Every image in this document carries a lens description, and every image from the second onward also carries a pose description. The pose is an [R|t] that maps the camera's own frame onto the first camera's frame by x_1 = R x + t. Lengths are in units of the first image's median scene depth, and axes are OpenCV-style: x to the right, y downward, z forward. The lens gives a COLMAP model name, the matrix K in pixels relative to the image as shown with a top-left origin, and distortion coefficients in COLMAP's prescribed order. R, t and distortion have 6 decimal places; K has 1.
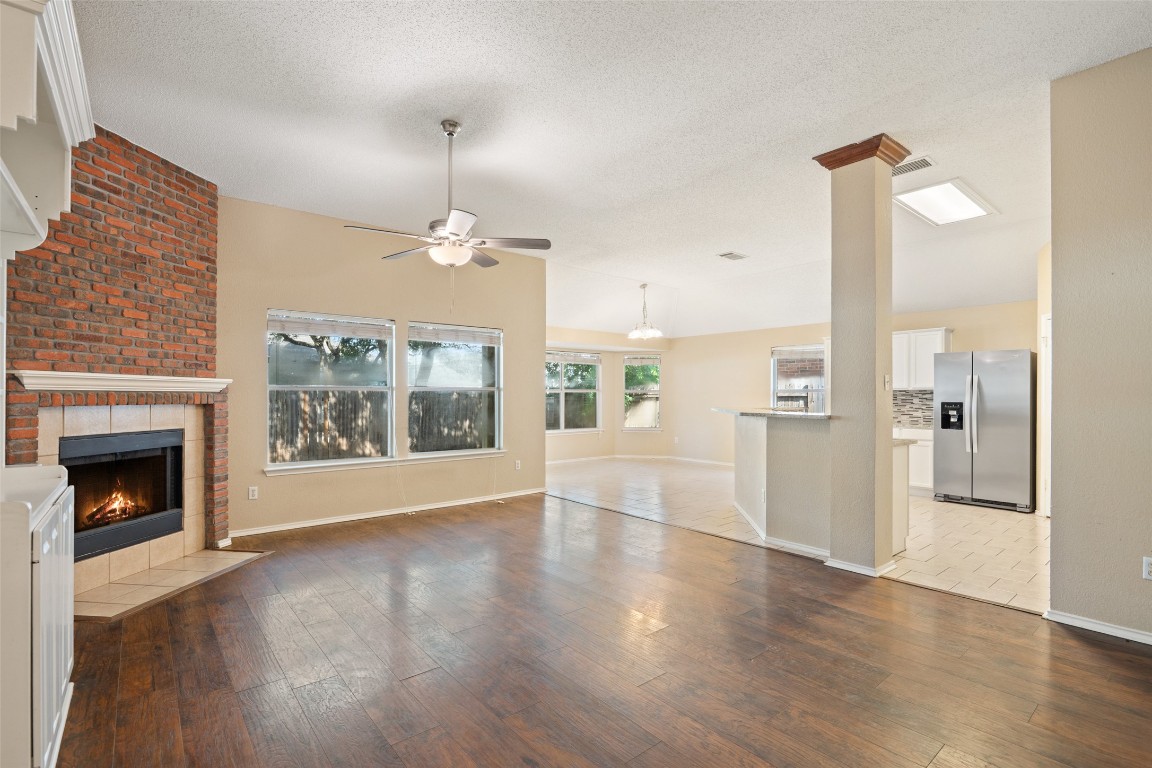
lens RADIAL K [[527.5, 0, 574.4], [0, 527.5, 388.2], [0, 0, 1]] dist [0.003148, -0.007718]
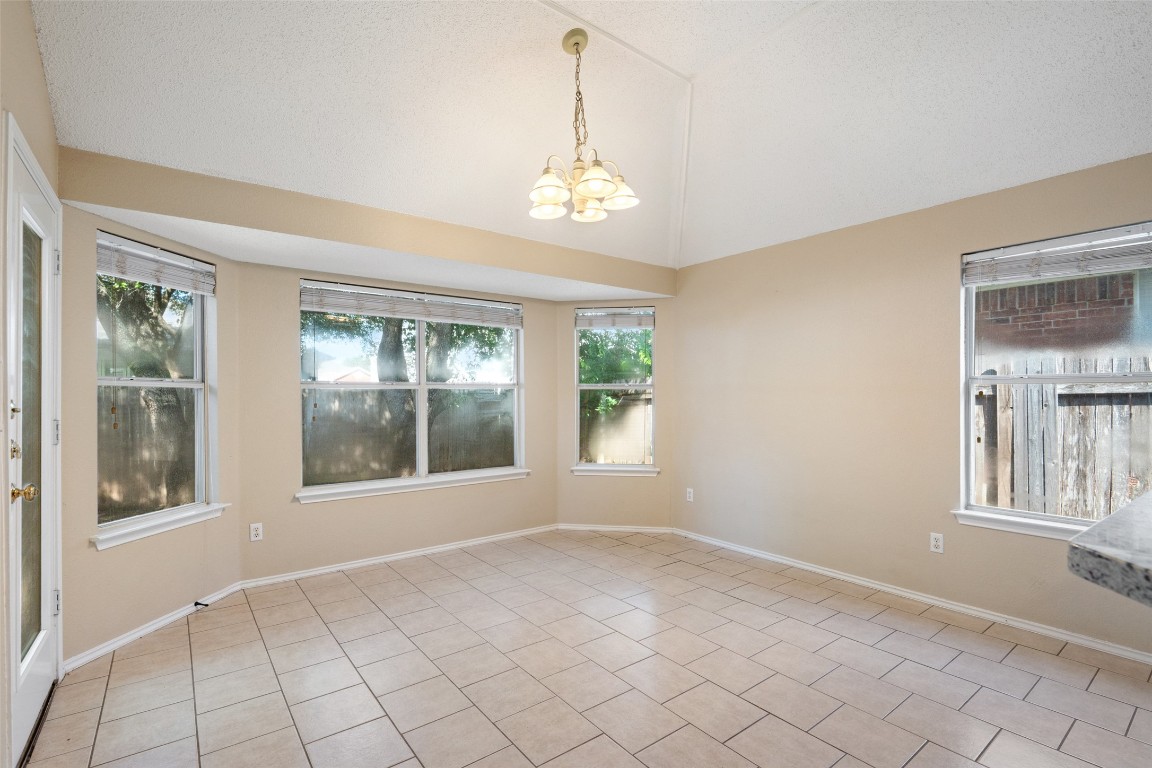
lens RADIAL K [[527.5, 0, 574.4], [0, 527.5, 388.2], [0, 0, 1]] dist [0.003148, -0.007718]
pose [[0.999338, -0.006238, -0.035829, 0.293099], [0.006183, 0.999980, -0.001632, 0.021492], [0.035839, 0.001409, 0.999357, 1.439804]]
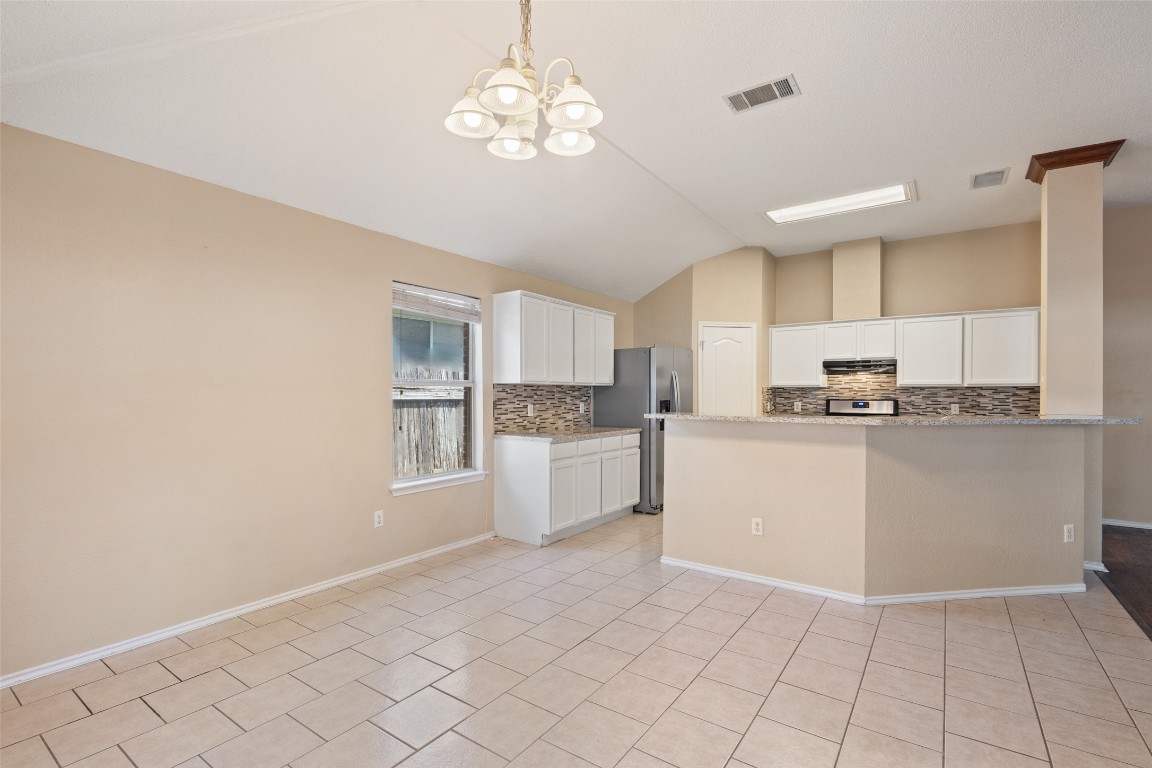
lens RADIAL K [[527.5, 0, 574.4], [0, 527.5, 388.2], [0, 0, 1]] dist [0.003148, -0.007718]
pose [[-0.272365, 0.007738, 0.962163, -0.168925], [-0.018317, 0.999745, -0.013226, 0.030290], [-0.962020, -0.021226, -0.272154, 2.150113]]
